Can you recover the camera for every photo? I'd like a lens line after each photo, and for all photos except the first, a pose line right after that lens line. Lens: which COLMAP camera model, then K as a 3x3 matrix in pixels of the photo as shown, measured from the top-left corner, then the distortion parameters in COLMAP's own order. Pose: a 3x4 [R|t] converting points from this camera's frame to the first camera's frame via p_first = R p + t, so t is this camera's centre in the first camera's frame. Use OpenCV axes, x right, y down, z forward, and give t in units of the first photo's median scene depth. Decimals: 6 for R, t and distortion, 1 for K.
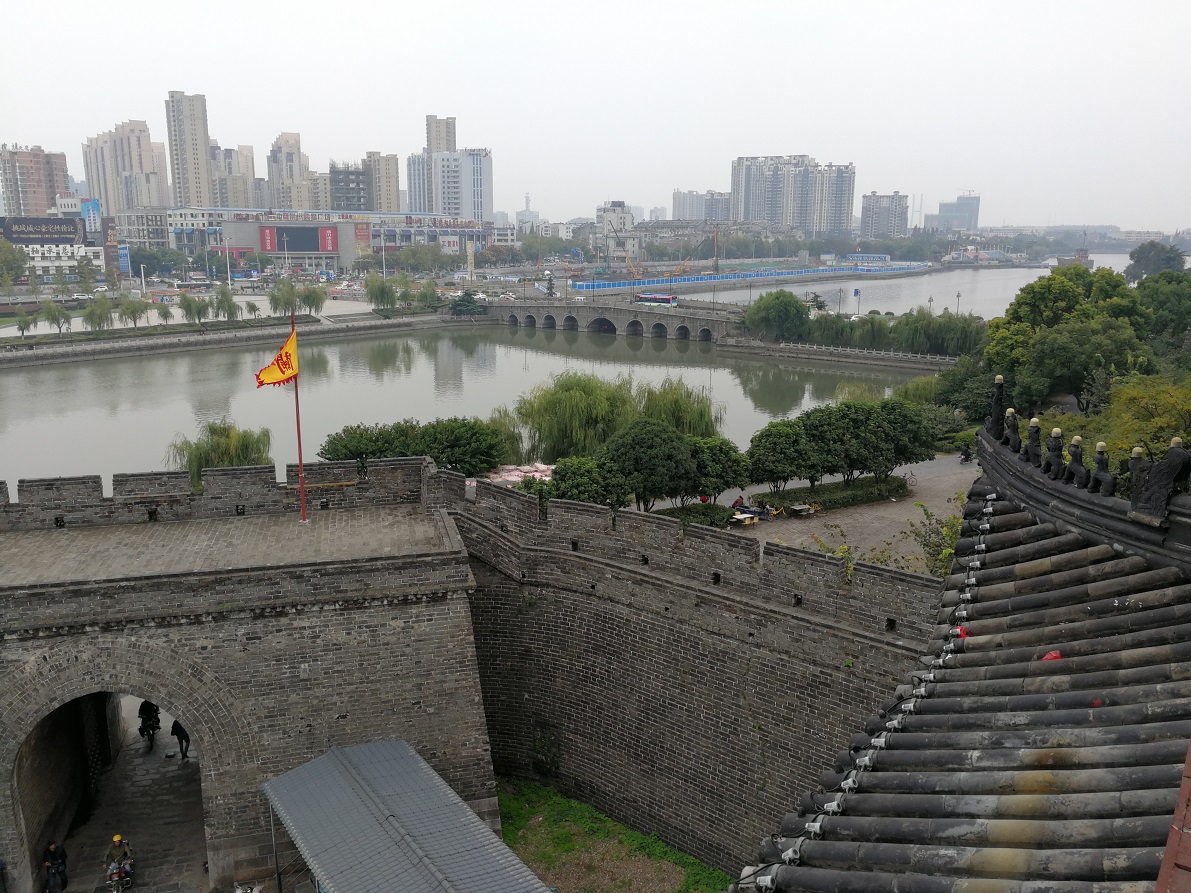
lens RADIAL K [[938.0, 0, 578.9], [0, 938.0, 440.0], [0, 0, 1]] dist [0.014527, -0.053834]
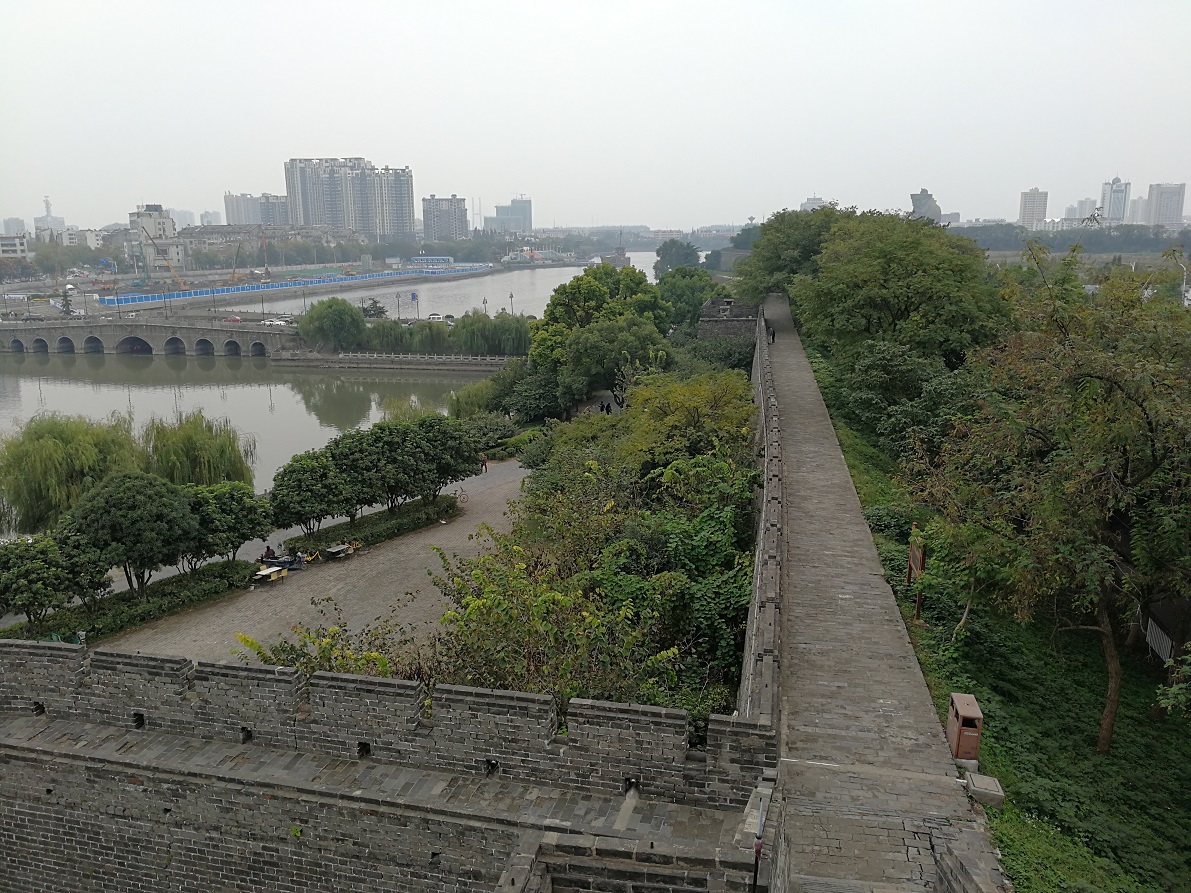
lens RADIAL K [[938.0, 0, 578.9], [0, 938.0, 440.0], [0, 0, 1]] dist [0.014527, -0.053834]
pose [[0.906327, -0.102611, 0.409930, 0.100401], [0.104064, 0.994392, 0.018833, -0.025584], [-0.409563, 0.025590, 0.911923, 0.108840]]
